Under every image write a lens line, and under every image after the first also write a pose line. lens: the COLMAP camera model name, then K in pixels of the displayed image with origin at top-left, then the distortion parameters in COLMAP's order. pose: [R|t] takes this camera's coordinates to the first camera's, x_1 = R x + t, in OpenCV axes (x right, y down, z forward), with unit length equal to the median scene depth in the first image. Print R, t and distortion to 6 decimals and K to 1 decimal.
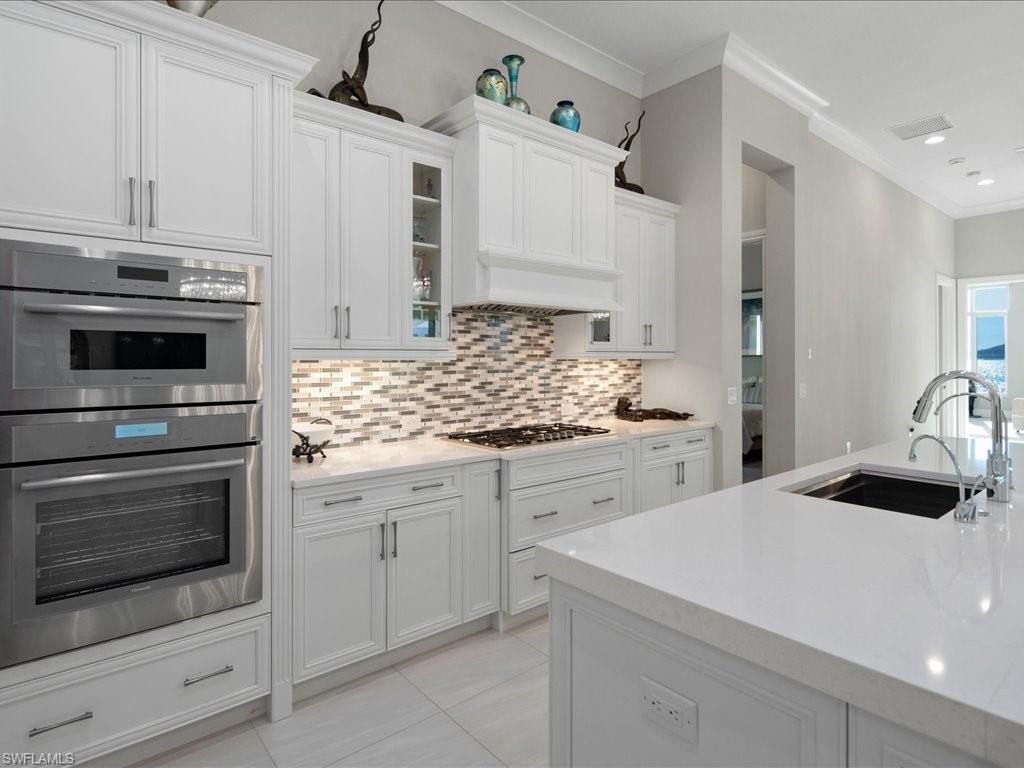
lens RADIAL K [[563.6, 0, 512.0], [0, 563.6, 384.0], [0, 0, 1]] dist [-0.005720, -0.000503]
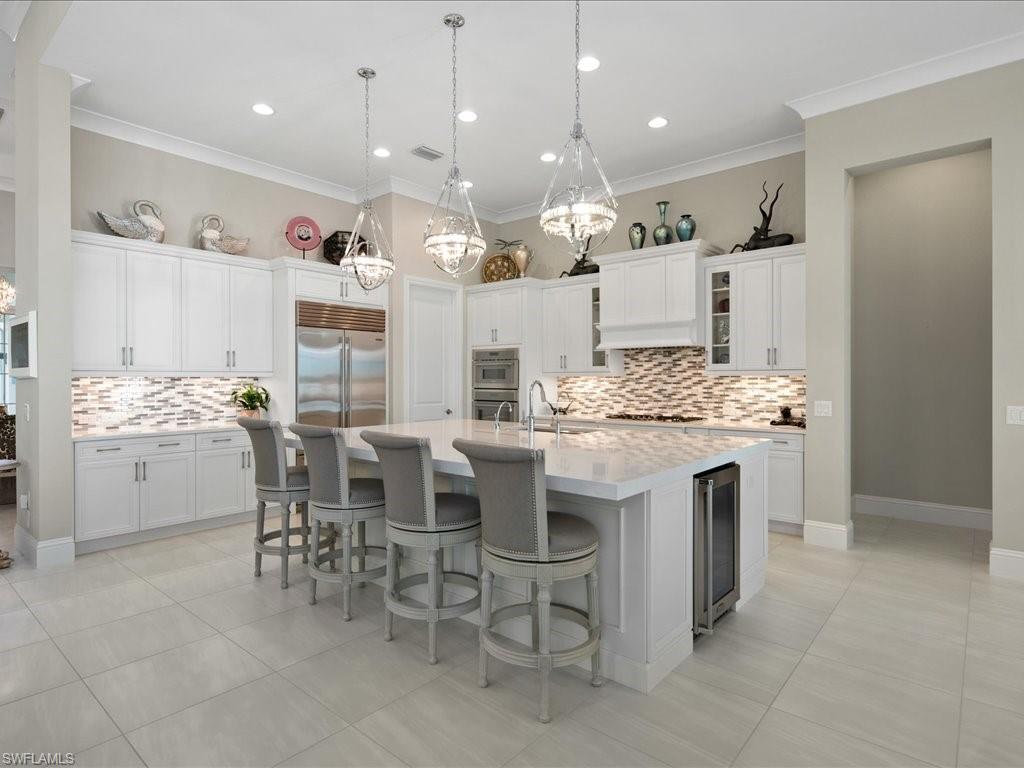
lens RADIAL K [[563.6, 0, 512.0], [0, 563.6, 384.0], [0, 0, 1]] dist [-0.005720, -0.000503]
pose [[0.171042, 0.017132, -0.985115, 1.557360], [-0.036851, 0.999260, 0.010980, -0.020848], [0.984574, 0.034424, 0.171546, 0.238016]]
